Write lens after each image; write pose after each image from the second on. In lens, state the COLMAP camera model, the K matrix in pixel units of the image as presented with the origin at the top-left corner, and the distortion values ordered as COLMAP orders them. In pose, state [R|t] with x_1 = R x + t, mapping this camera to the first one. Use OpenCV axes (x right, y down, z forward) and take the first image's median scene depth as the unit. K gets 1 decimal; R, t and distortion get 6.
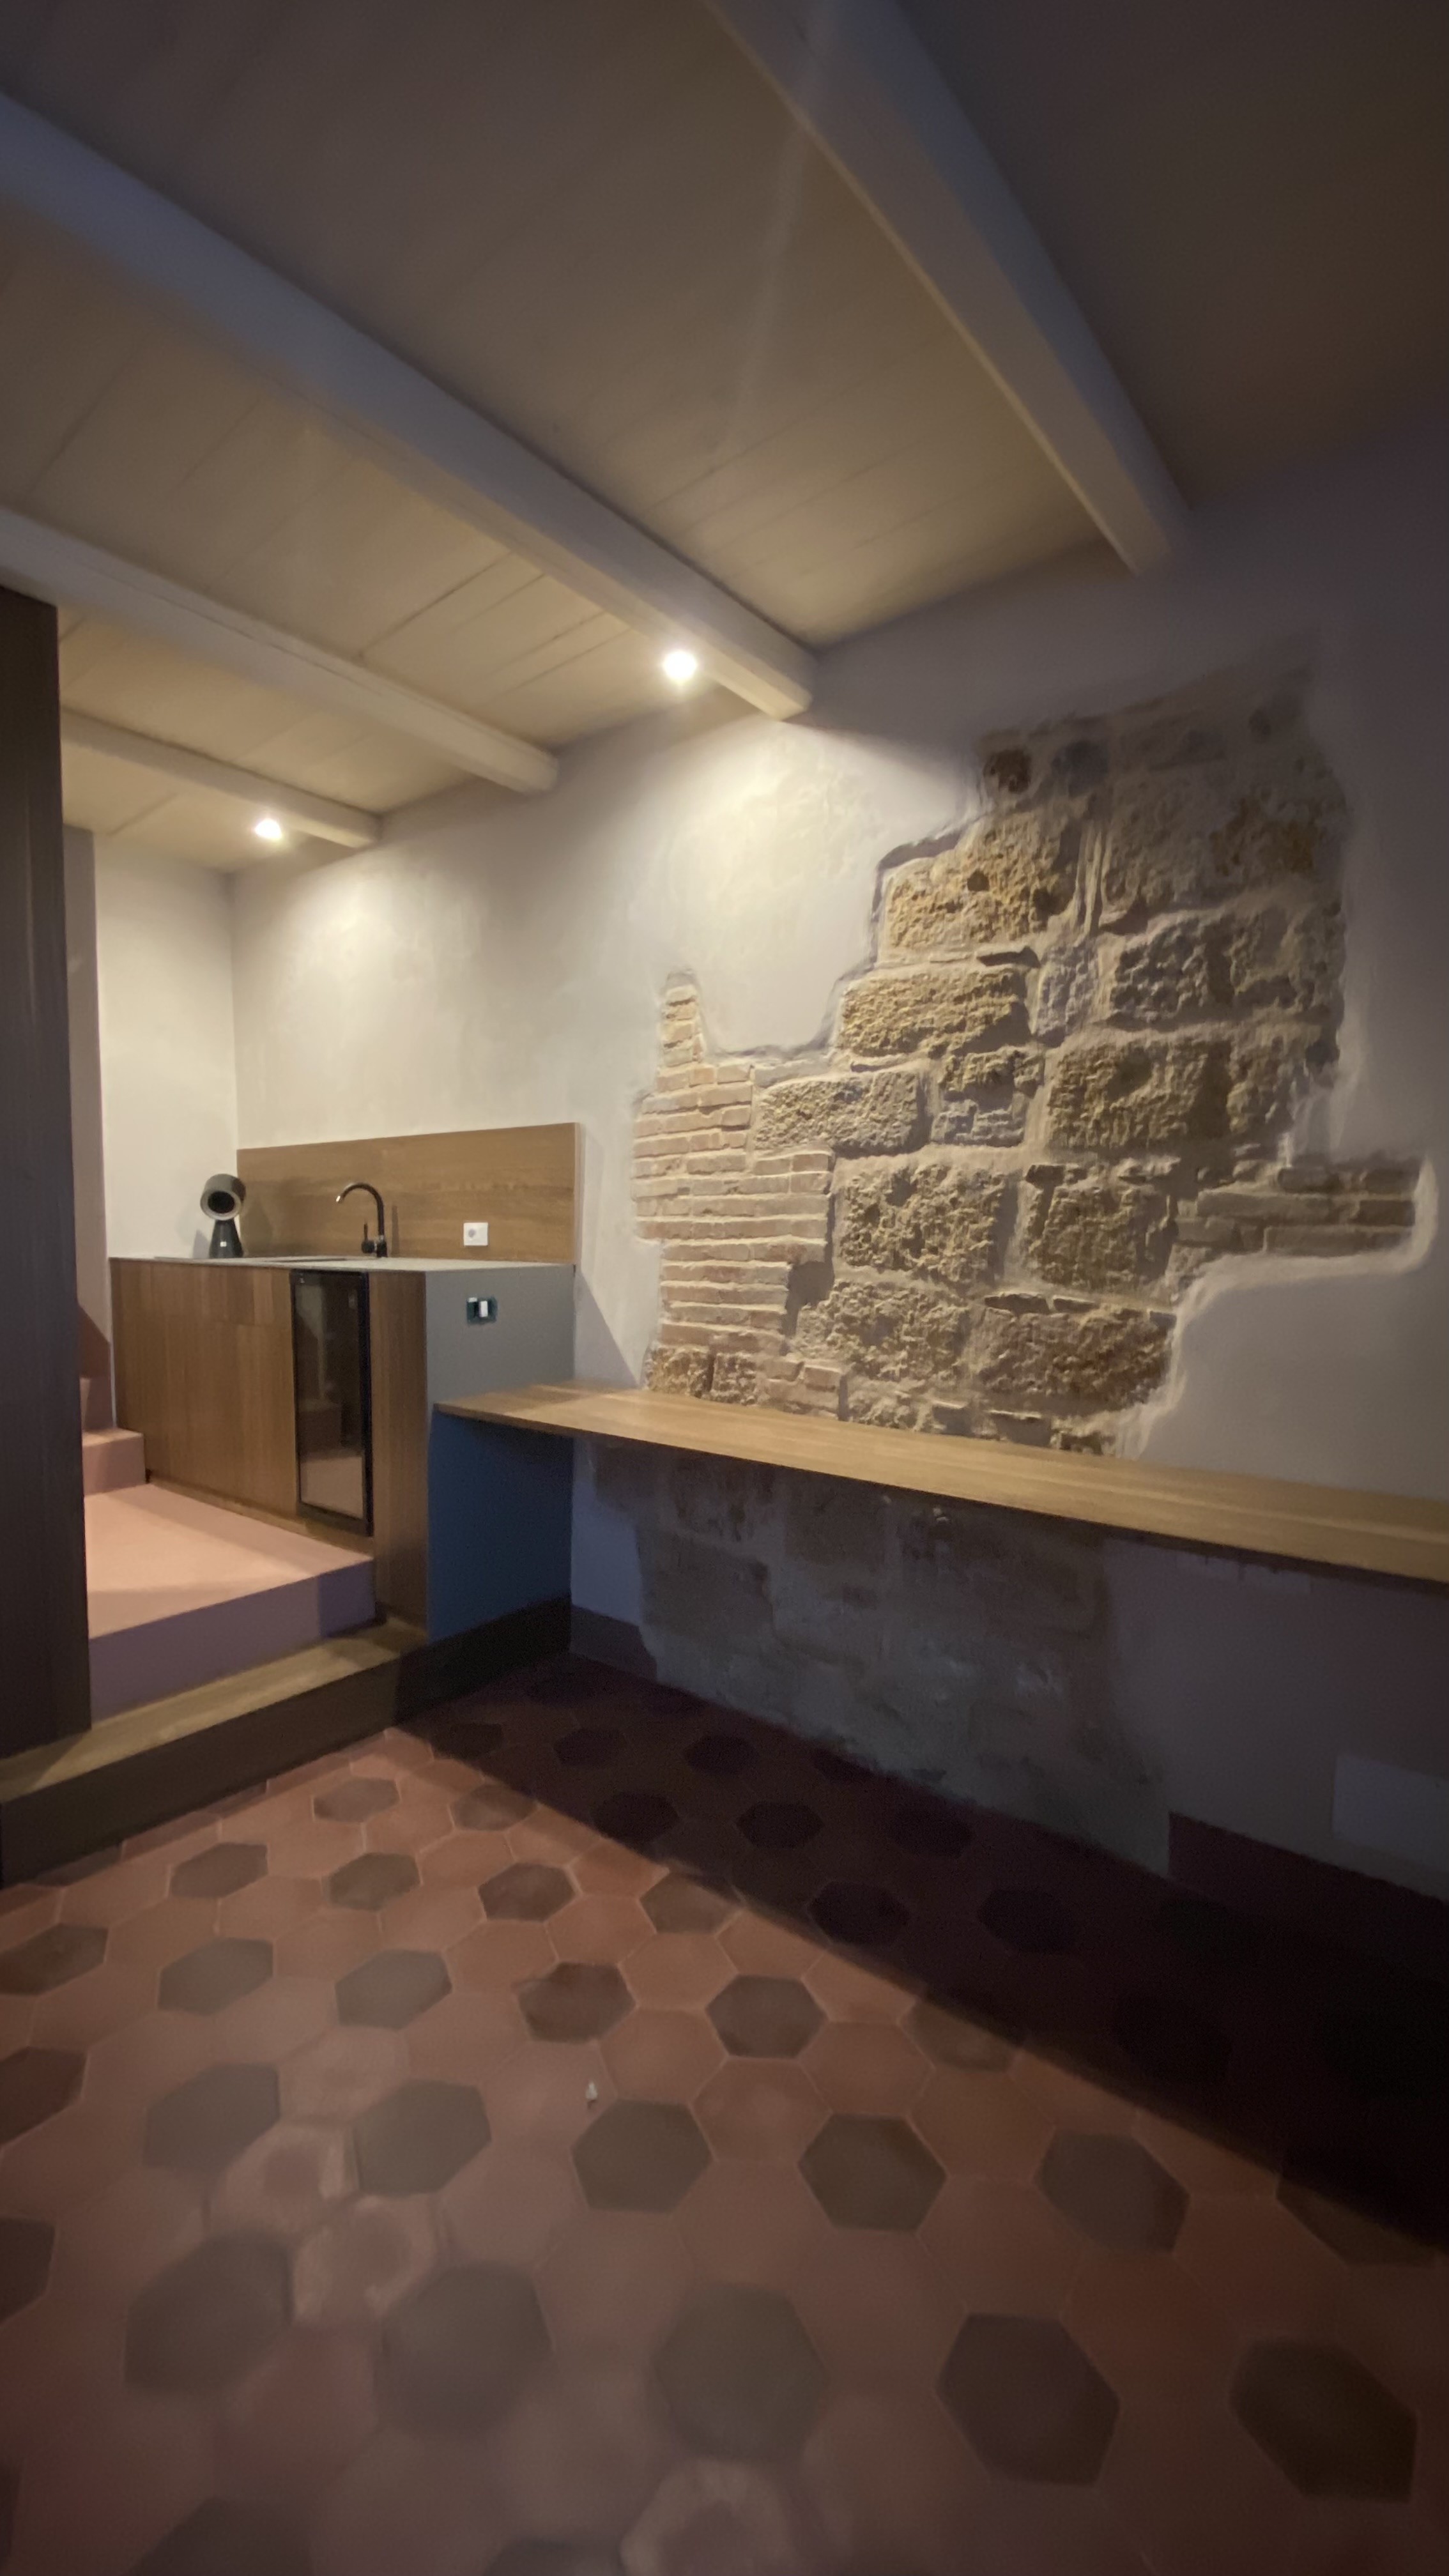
lens RADIAL K [[1063.6, 0, 716.5], [0, 1063.6, 1274.0], [0, 0, 1]] dist [0.017568, -0.000279]
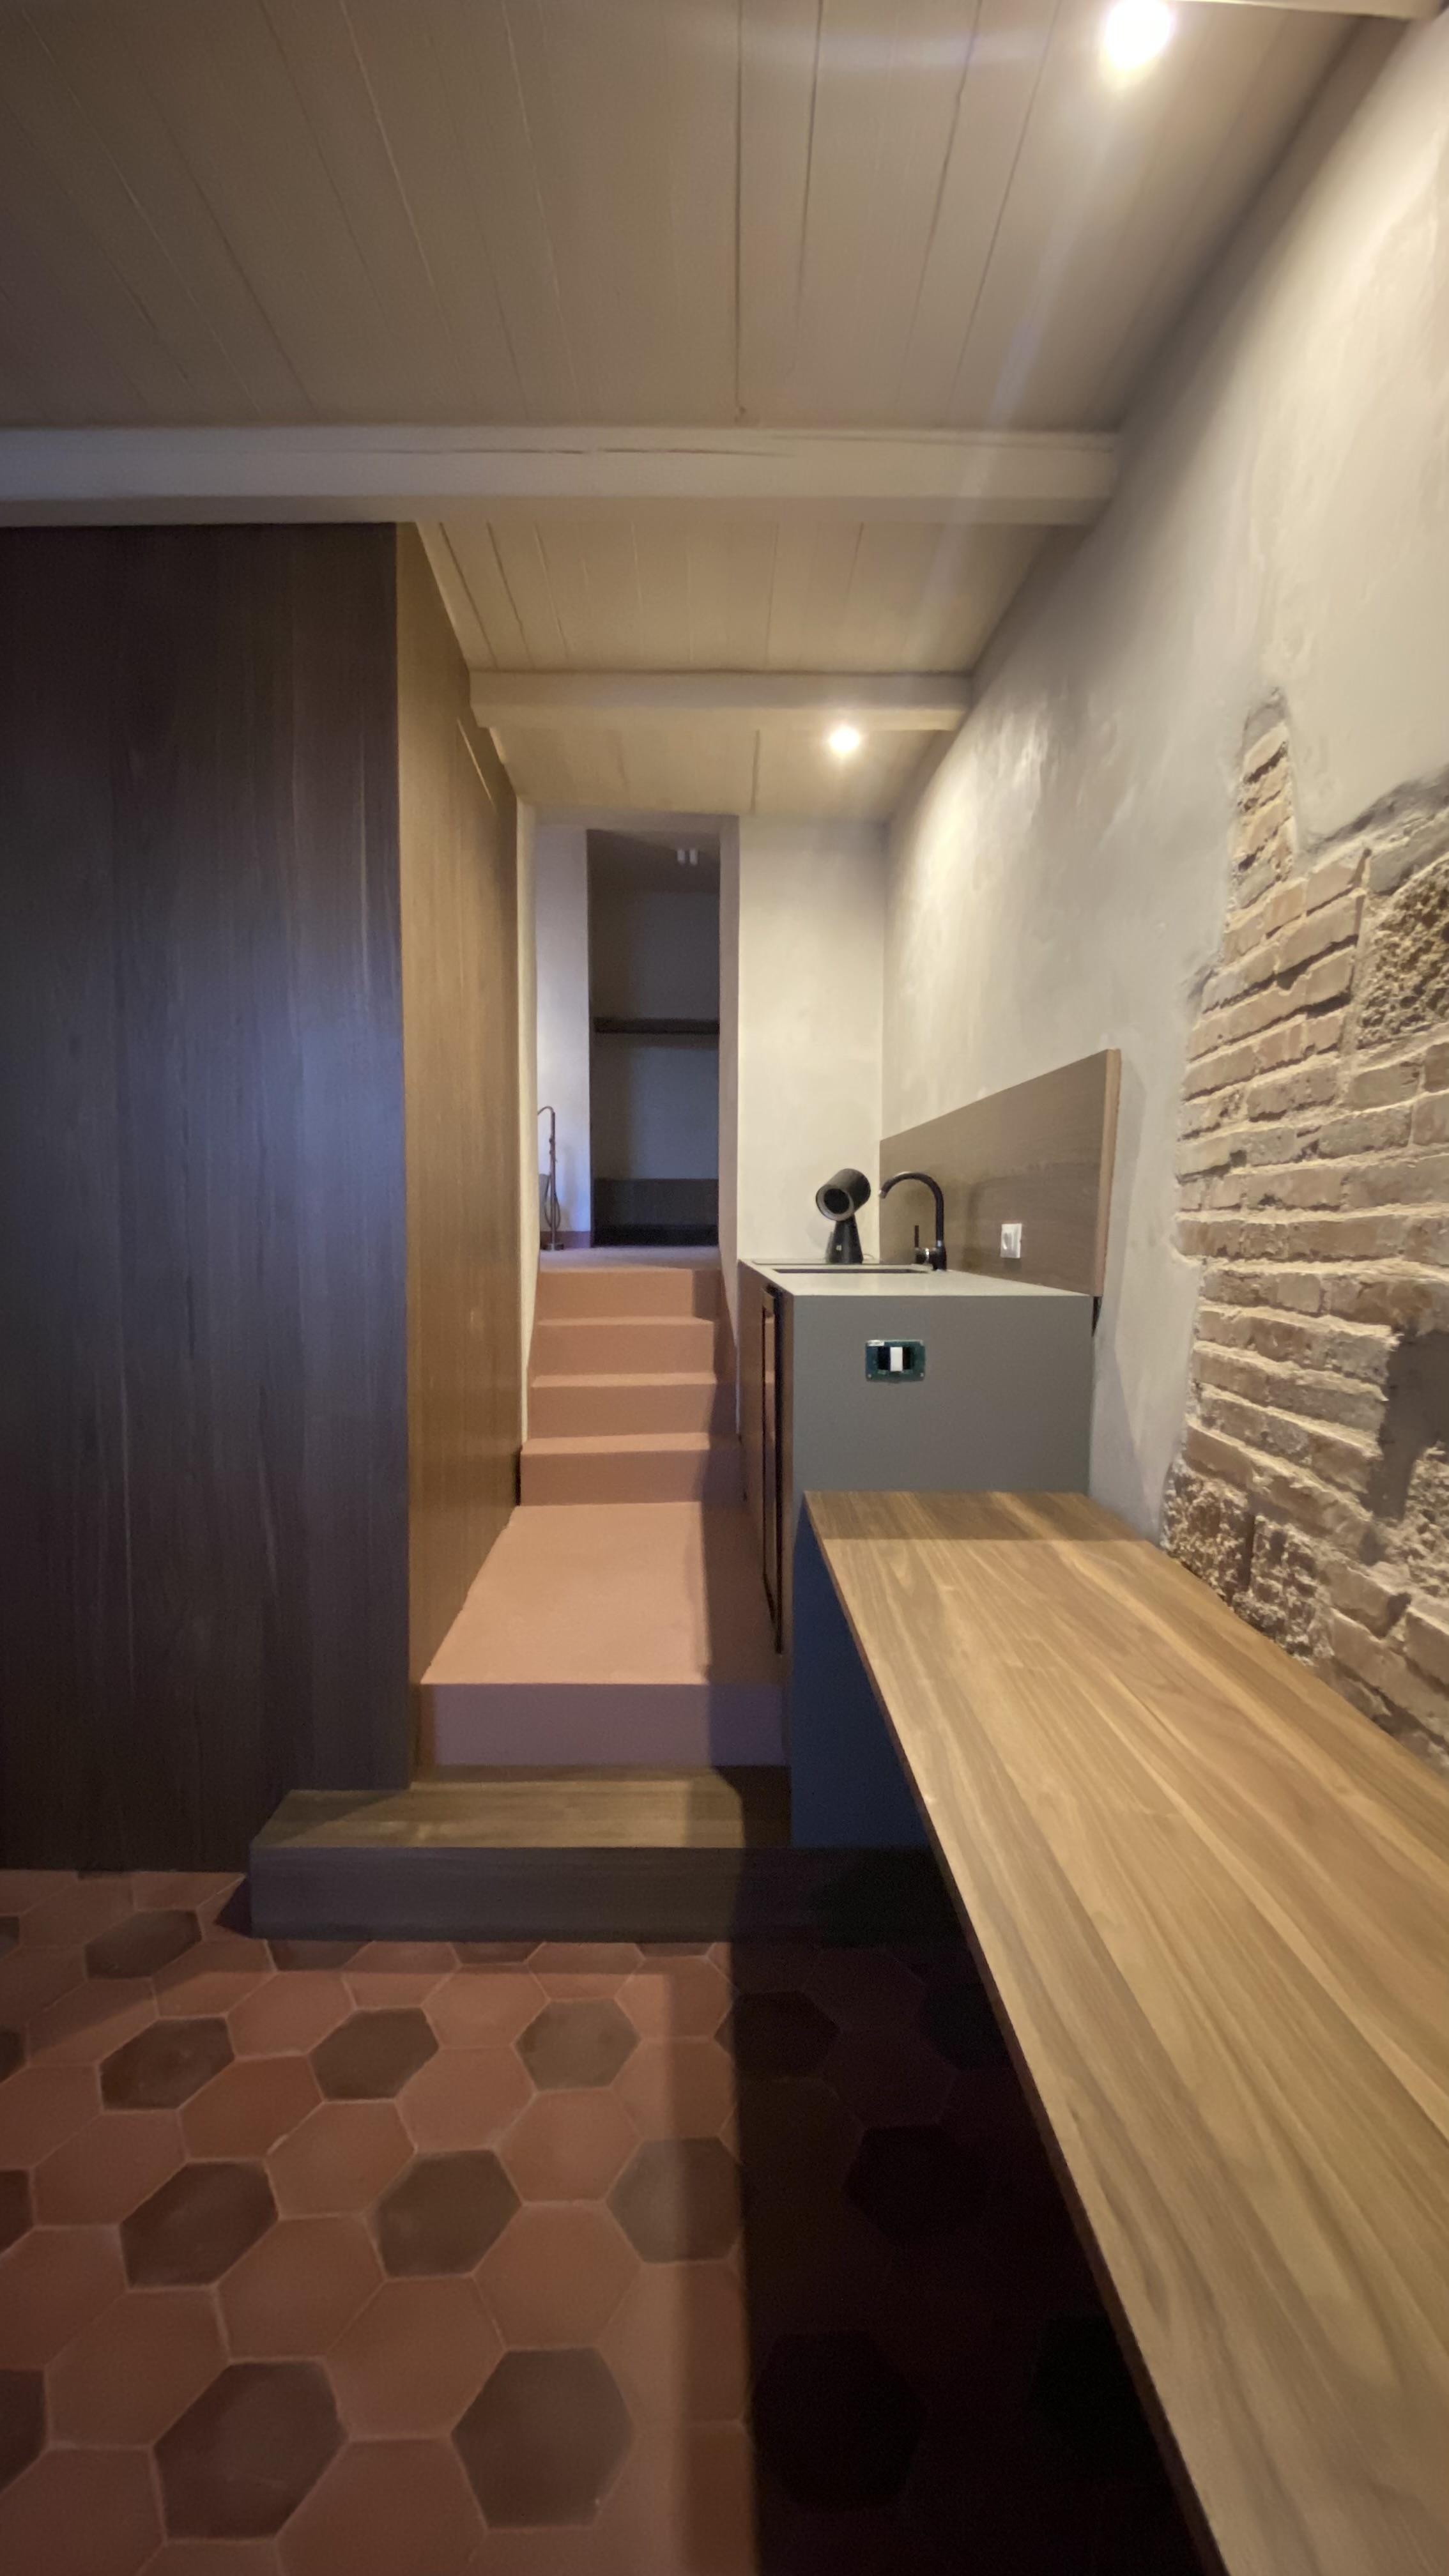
lens RADIAL K [[1043.5, 0, 729.7], [0, 1043.5, 1276.4], [0, 0, 1]] dist [-0.001217, -0.000174]
pose [[0.633393, 0.045993, -0.772463, 0.192792], [-0.045642, 0.998715, 0.022039, -0.025175], [0.772483, 0.021297, 0.634678, 0.534796]]
